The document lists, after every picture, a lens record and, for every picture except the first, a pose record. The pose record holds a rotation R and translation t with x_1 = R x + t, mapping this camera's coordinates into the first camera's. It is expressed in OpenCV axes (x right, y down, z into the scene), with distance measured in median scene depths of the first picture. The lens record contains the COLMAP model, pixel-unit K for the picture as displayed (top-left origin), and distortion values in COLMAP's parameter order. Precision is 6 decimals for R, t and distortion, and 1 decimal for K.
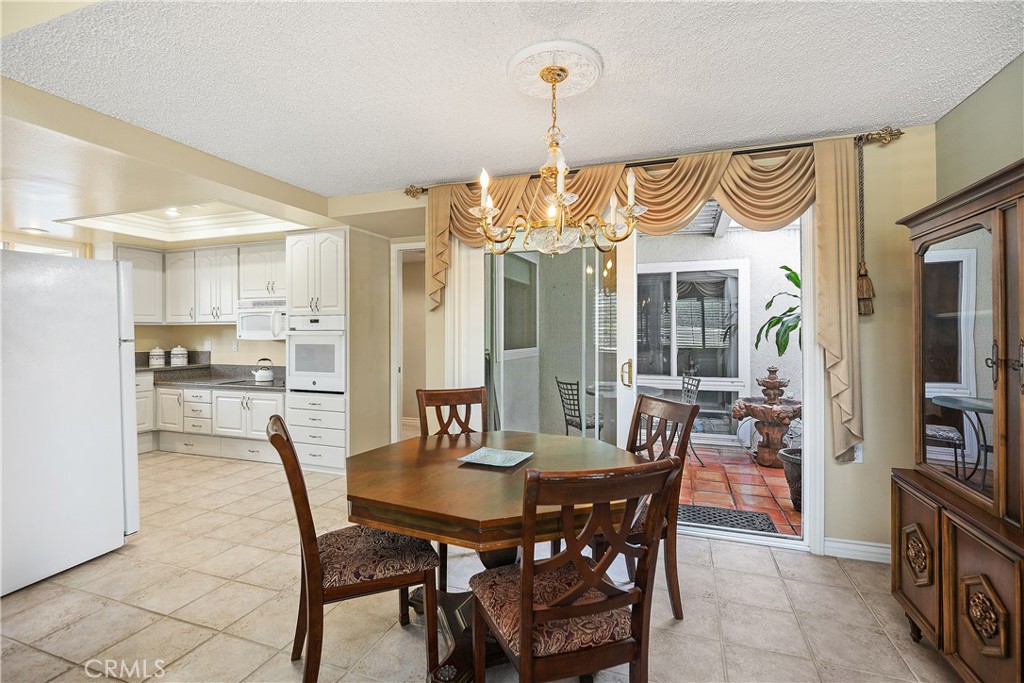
lens RADIAL K [[474.1, 0, 510.8], [0, 474.1, 333.4], [0, 0, 1]] dist [-0.000908, -0.000200]
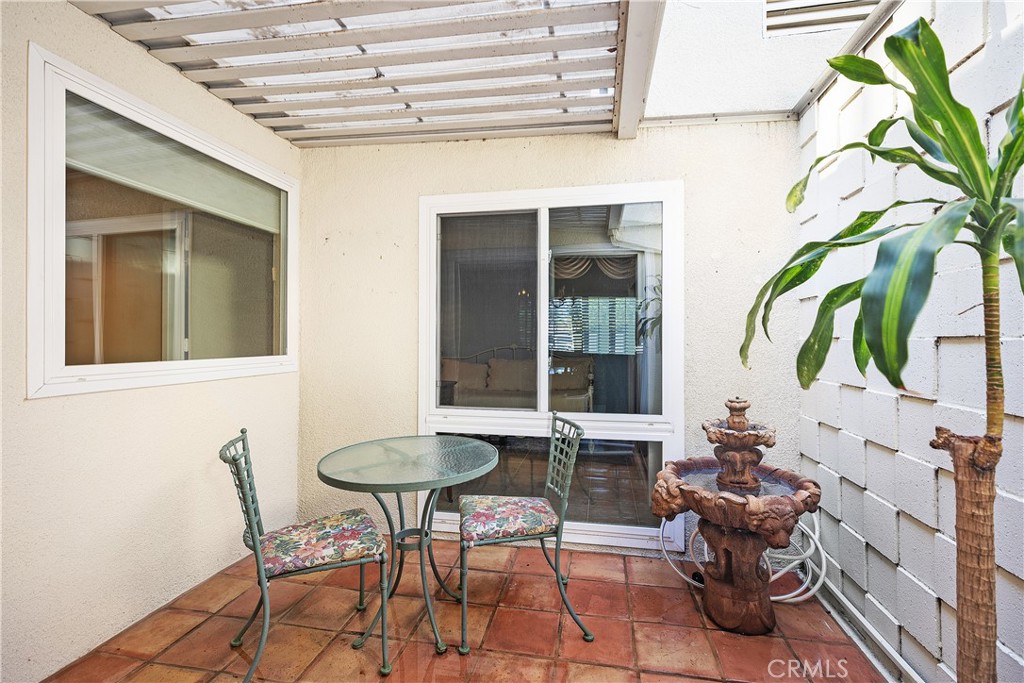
lens RADIAL K [[464.5, 0, 506.2], [0, 464.5, 337.2], [0, 0, 1]] dist [0.000800, 0.000109]
pose [[0.989185, 0.002395, 0.146656, 0.270169], [-0.002134, 0.999996, -0.001932, 0.013604], [-0.146660, 0.001598, 0.989186, 0.595058]]
